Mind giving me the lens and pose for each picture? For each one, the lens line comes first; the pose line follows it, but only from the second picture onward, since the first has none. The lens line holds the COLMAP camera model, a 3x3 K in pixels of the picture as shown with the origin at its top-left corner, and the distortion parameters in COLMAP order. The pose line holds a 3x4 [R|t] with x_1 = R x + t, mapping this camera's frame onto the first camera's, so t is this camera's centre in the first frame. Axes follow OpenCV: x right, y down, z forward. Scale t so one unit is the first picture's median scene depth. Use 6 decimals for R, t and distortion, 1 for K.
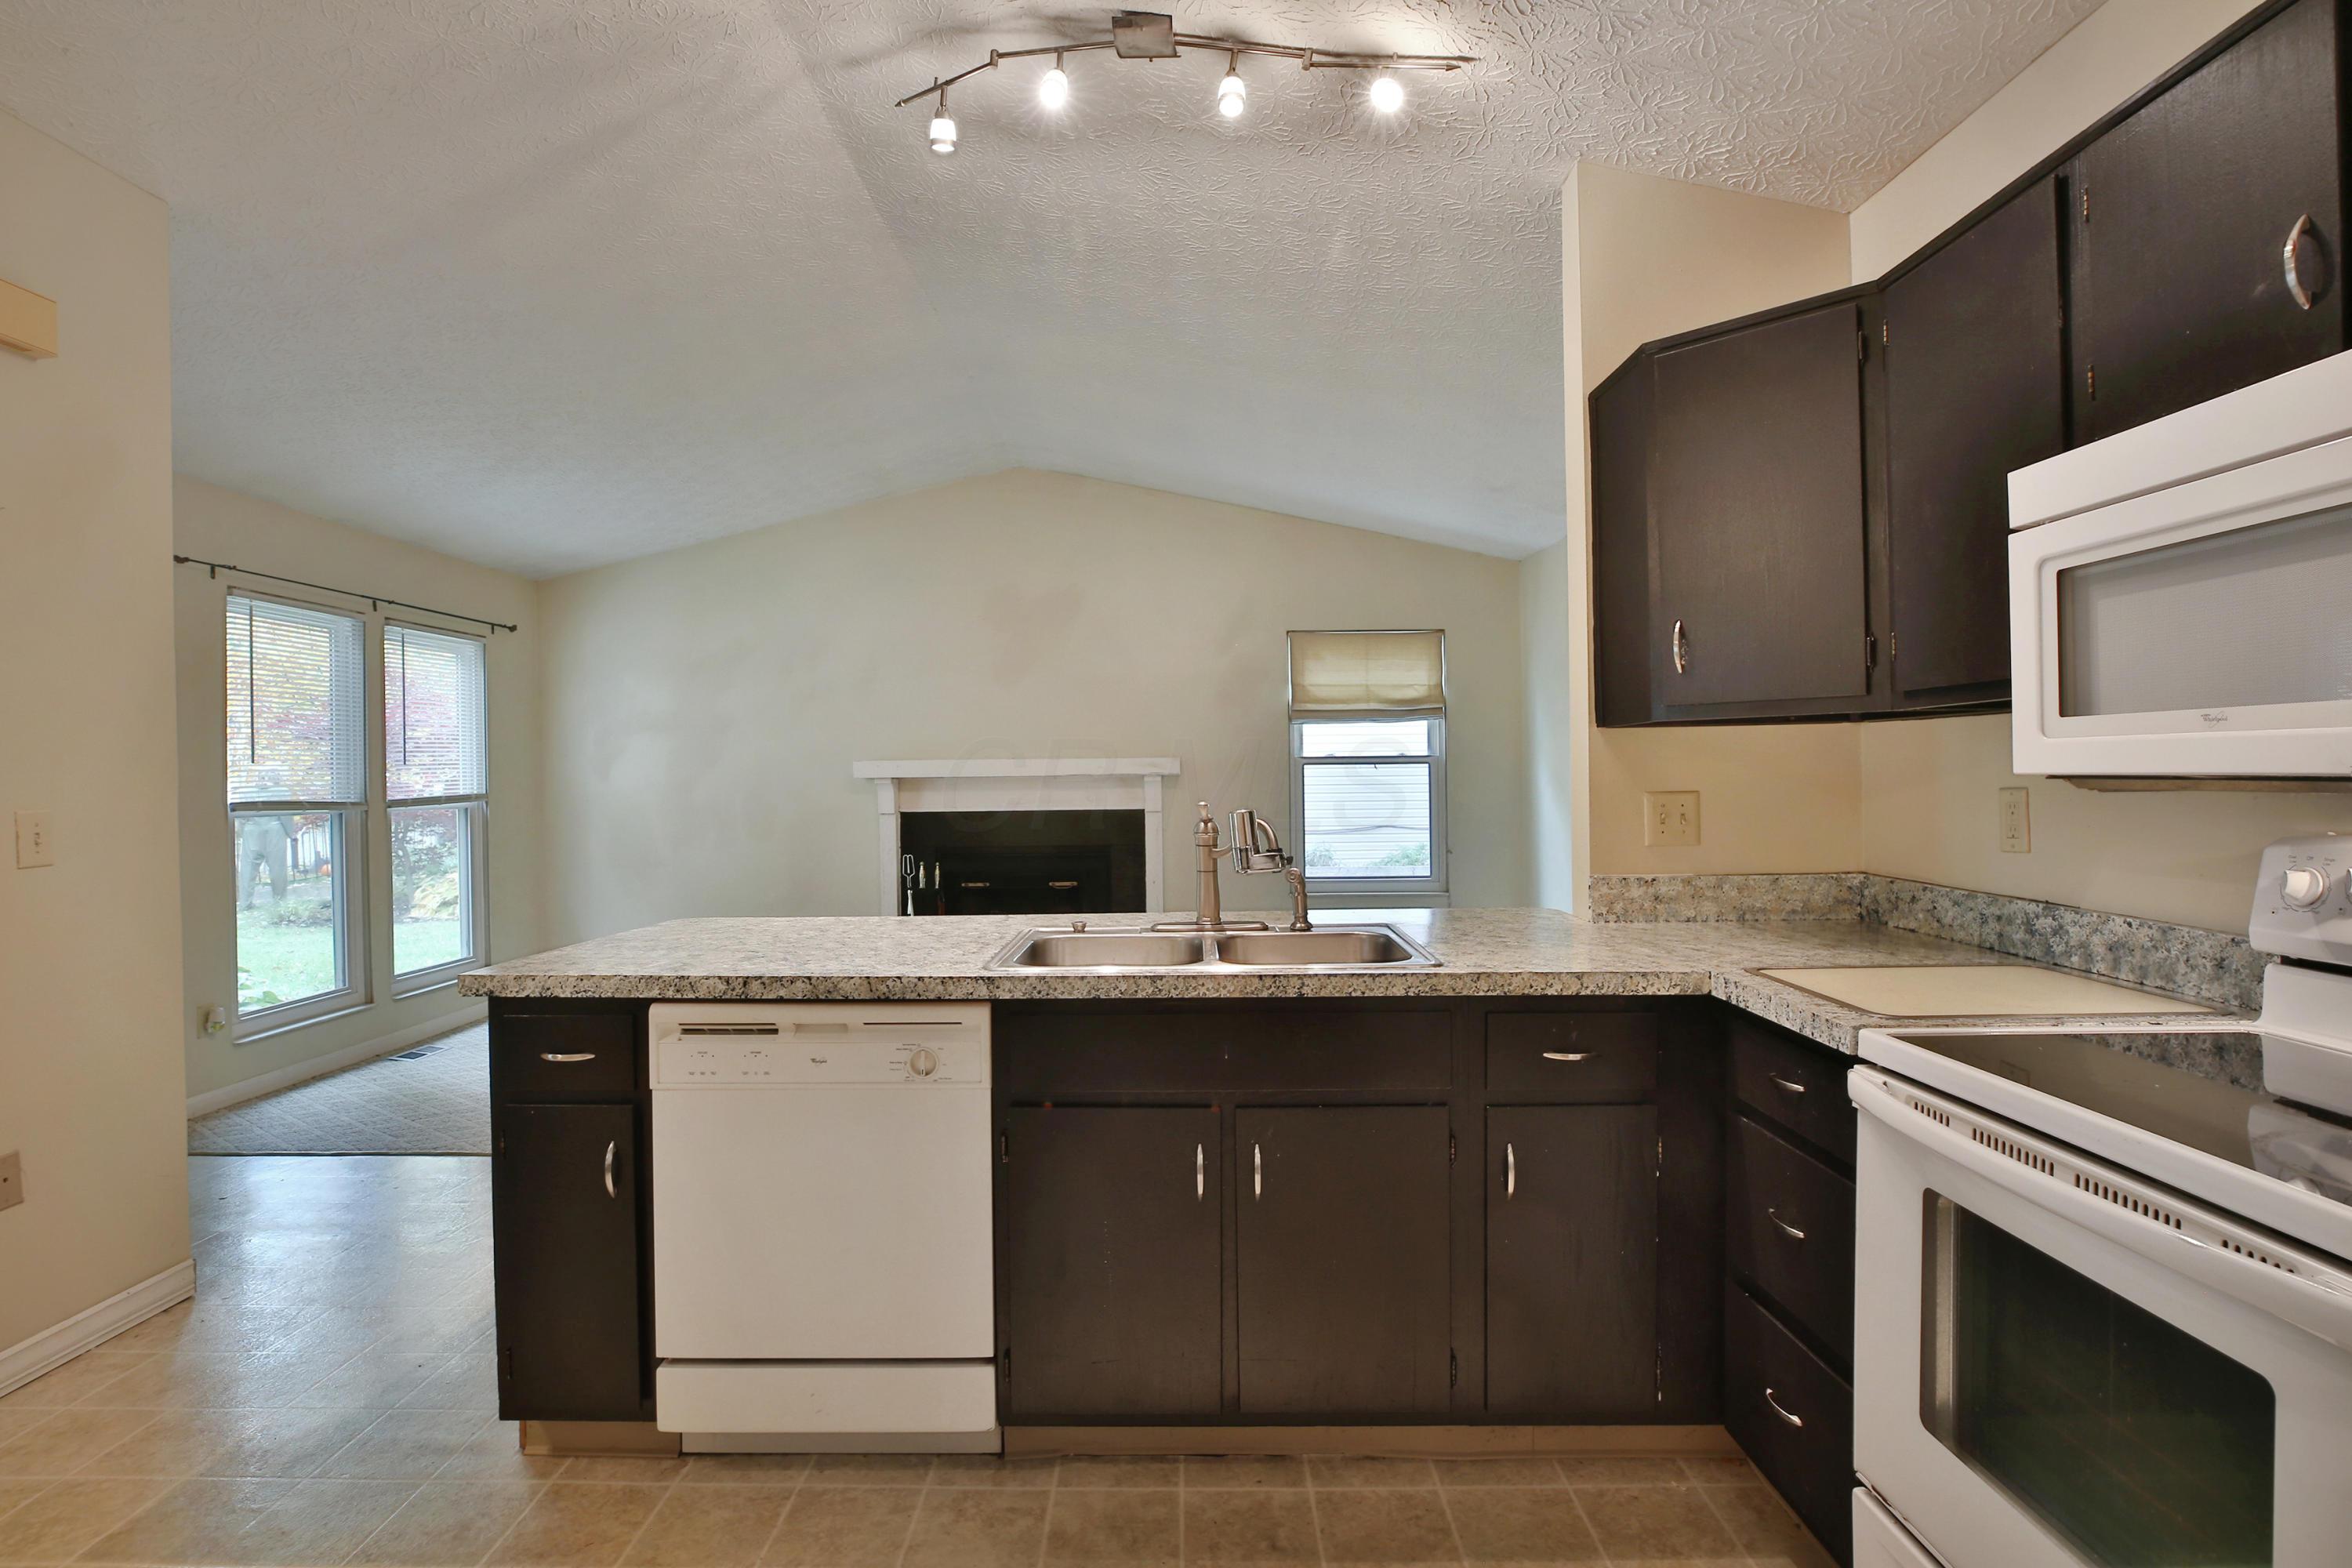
lens RADIAL K [[1171.2, 0, 1168.7], [0, 1171.2, 785.6], [0, 0, 1]] dist [-0.026448, -0.000304]
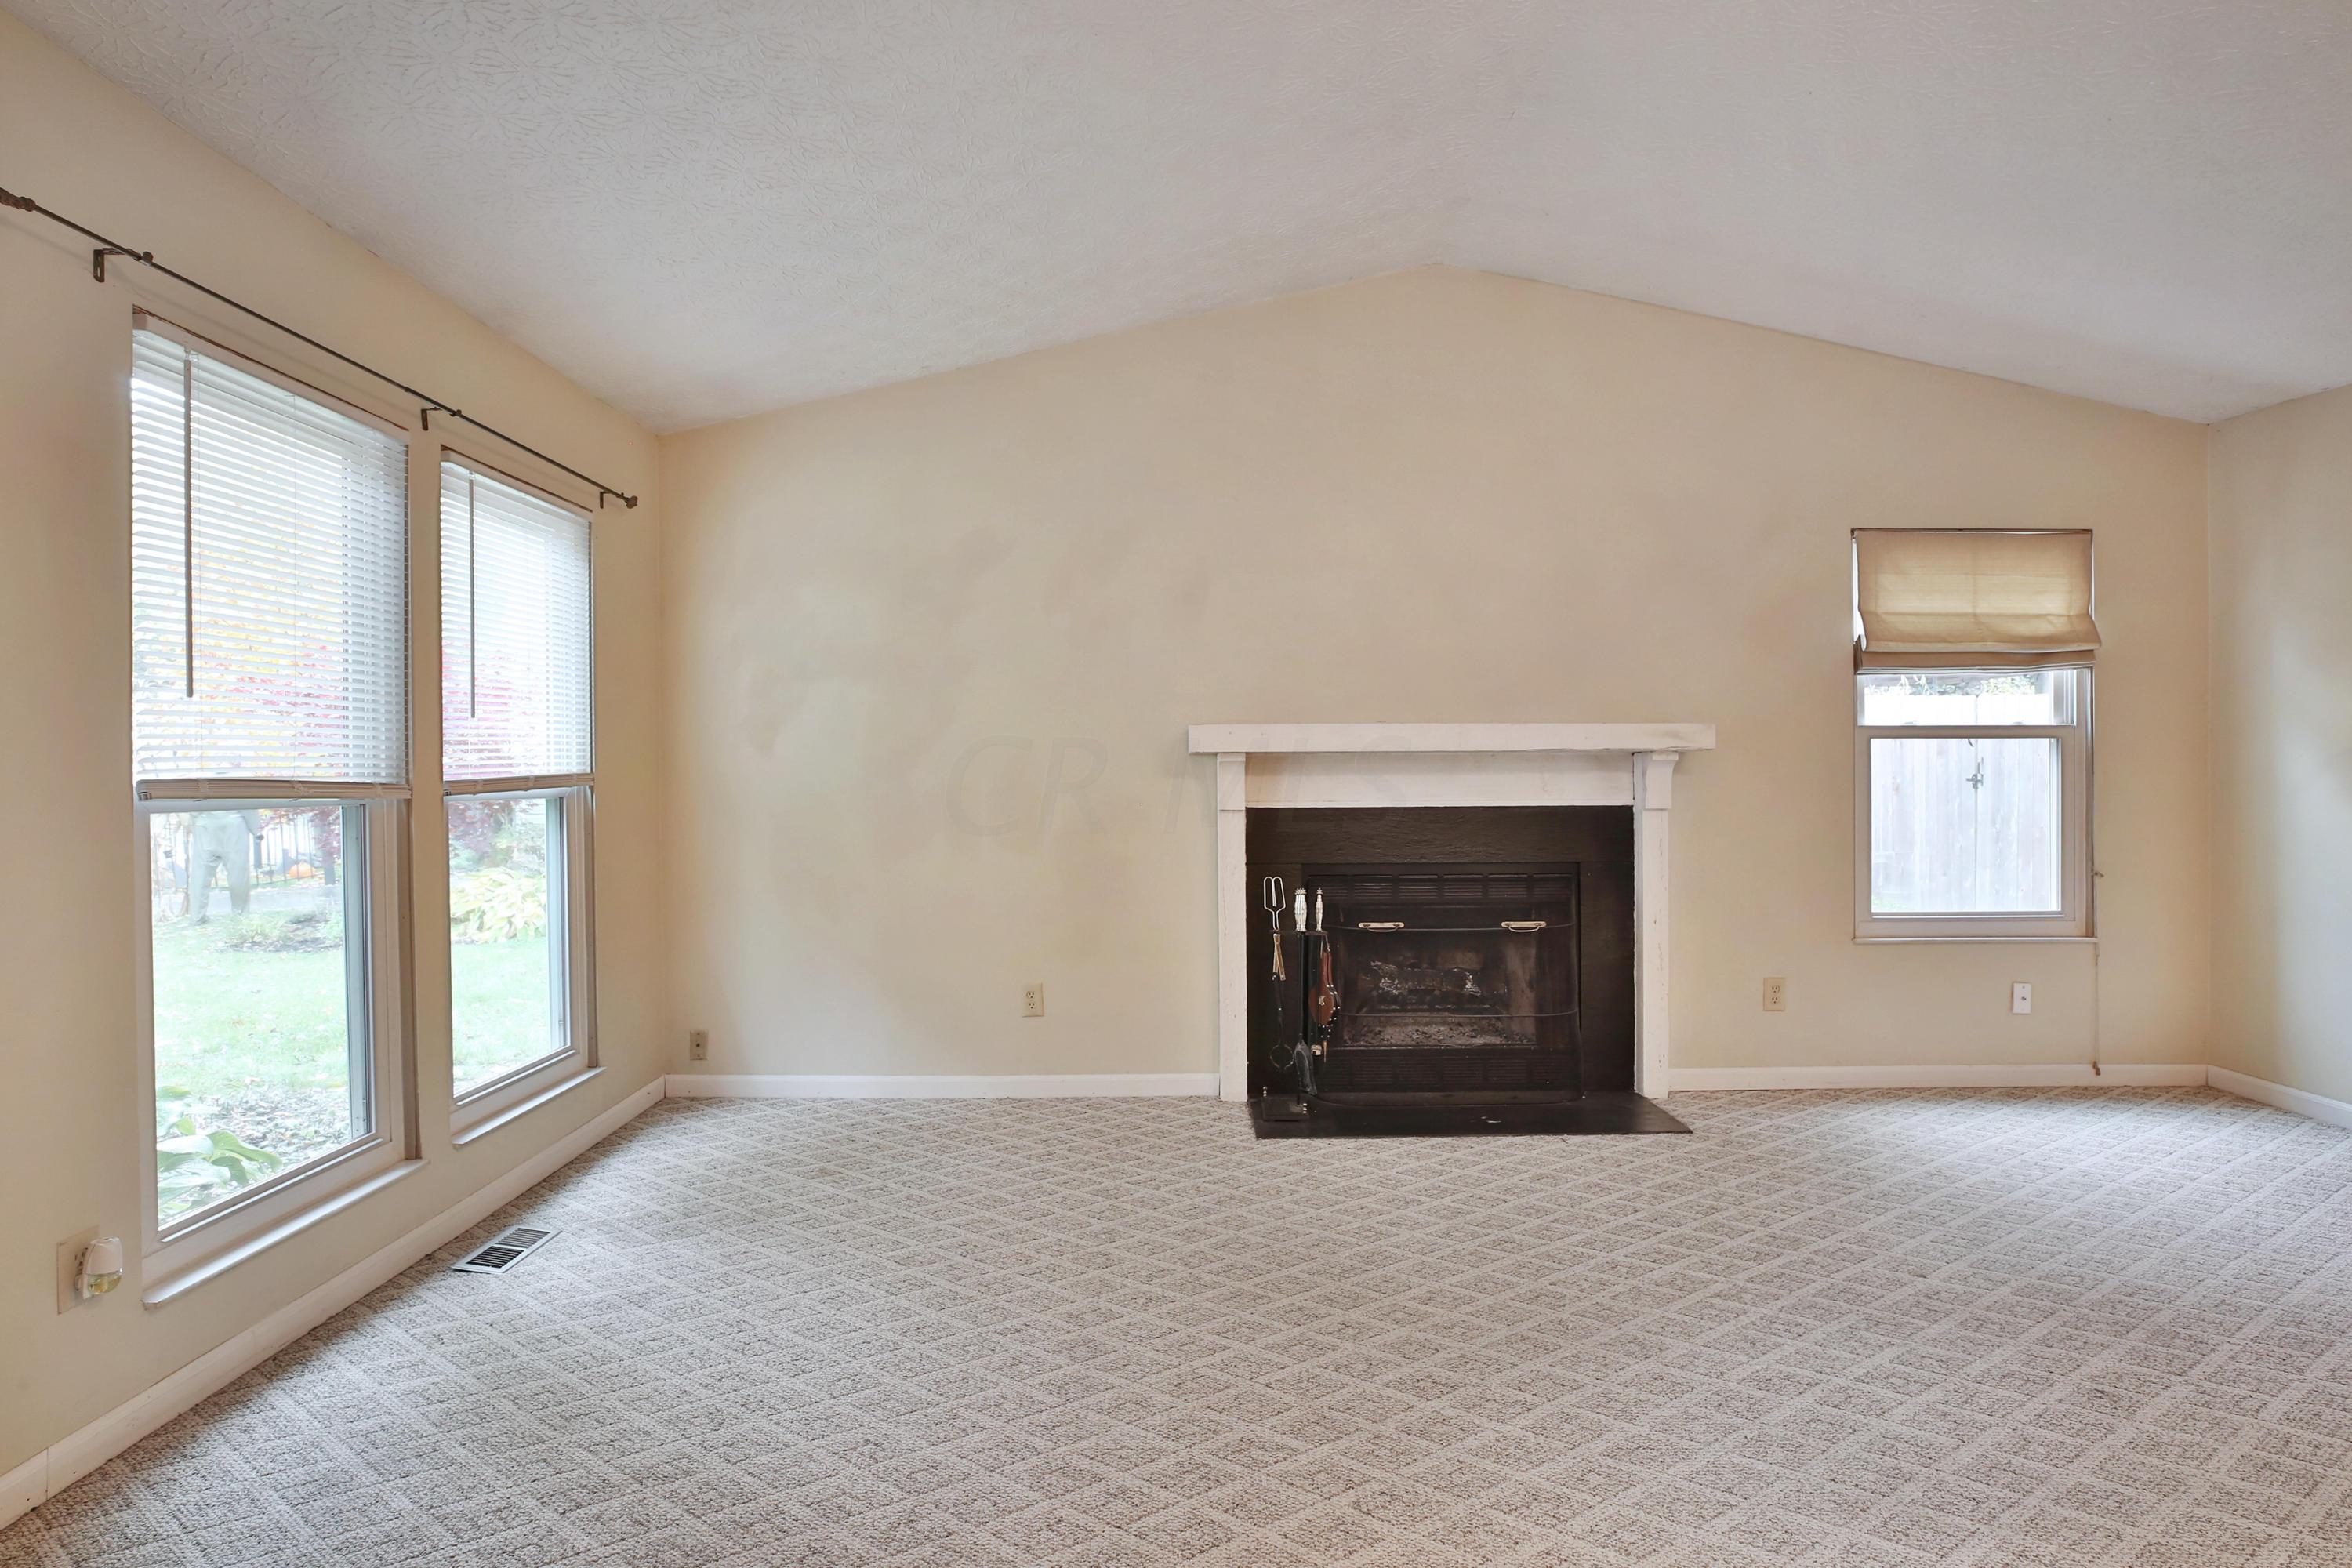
lens RADIAL K [[1215.3, 0, 1183.6], [0, 1215.3, 789.3], [0, 0, 1]] dist [-0.035030, 0.008458]
pose [[0.999900, 0.006571, 0.012514, -0.328318], [-0.006655, 0.999956, 0.006668, 0.010335], [-0.012469, -0.006751, 0.999899, 0.422929]]
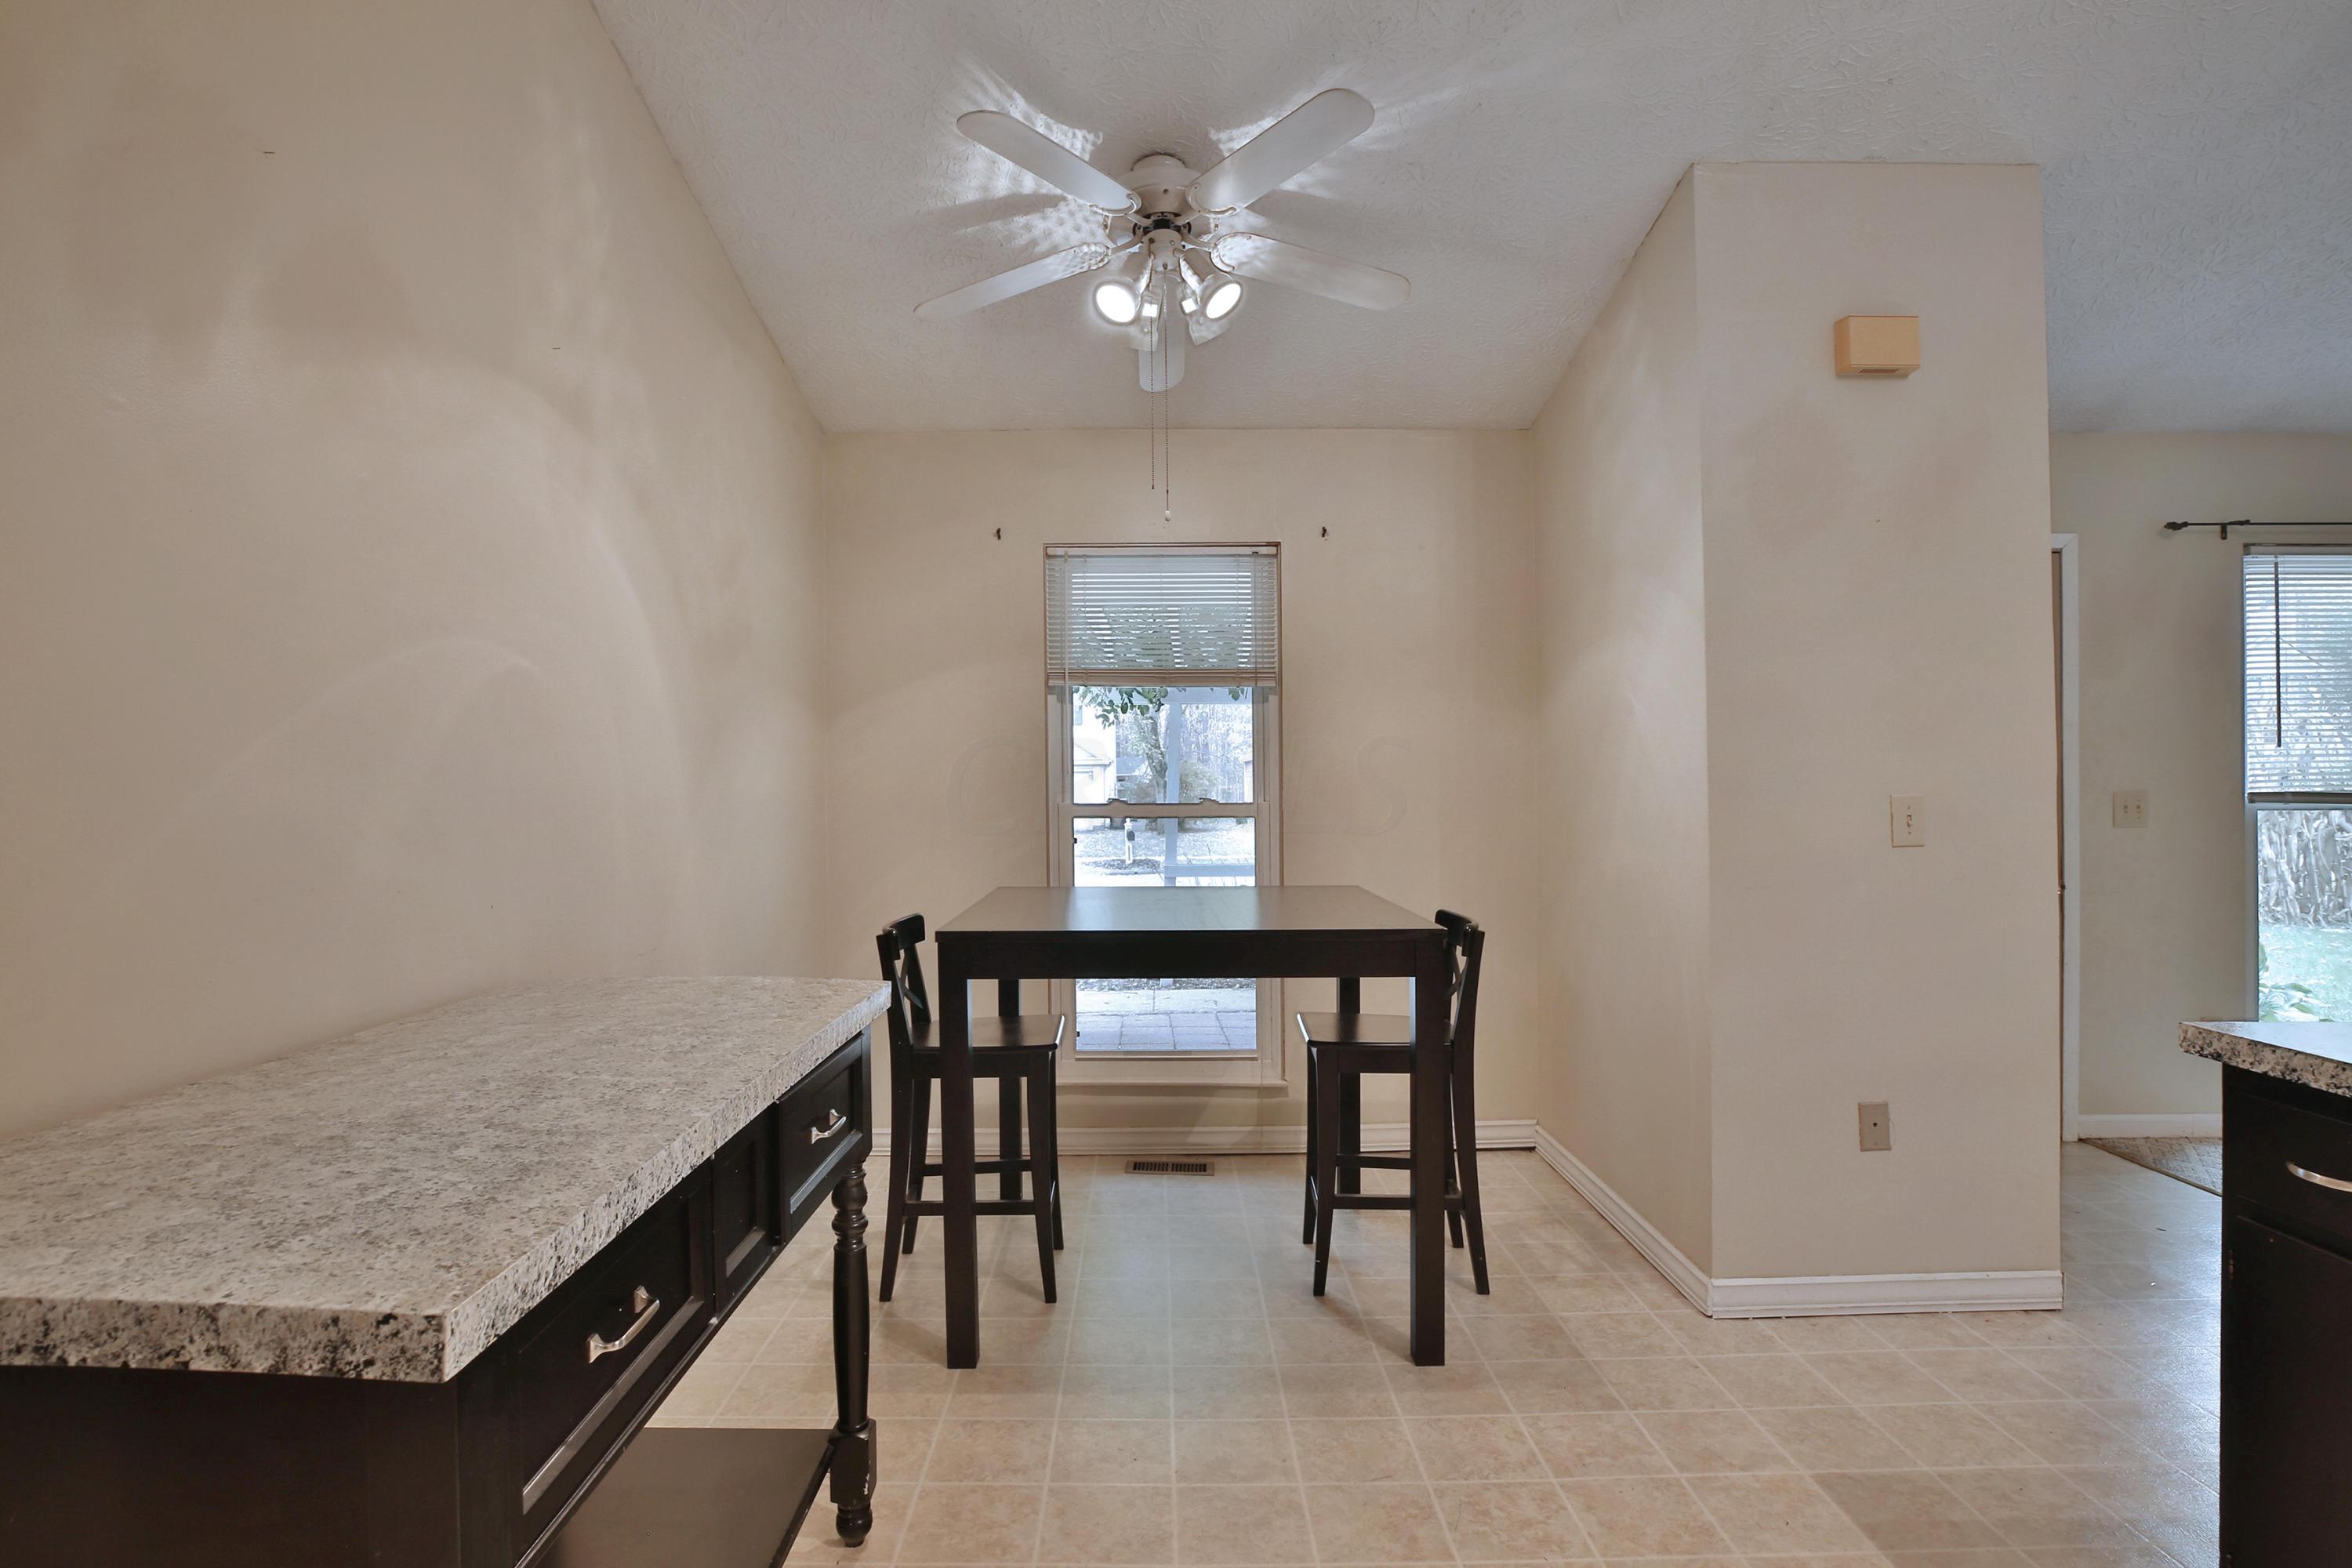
lens RADIAL K [[1215.3, 0, 1172.1], [0, 1215.3, 790.8], [0, 0, 1]] dist [-0.035030, 0.008458]
pose [[-0.003965, 0.019986, -0.999792, 0.073968], [-0.004490, 0.999790, 0.020004, -0.000511], [0.999982, 0.004569, -0.003874, 0.152939]]
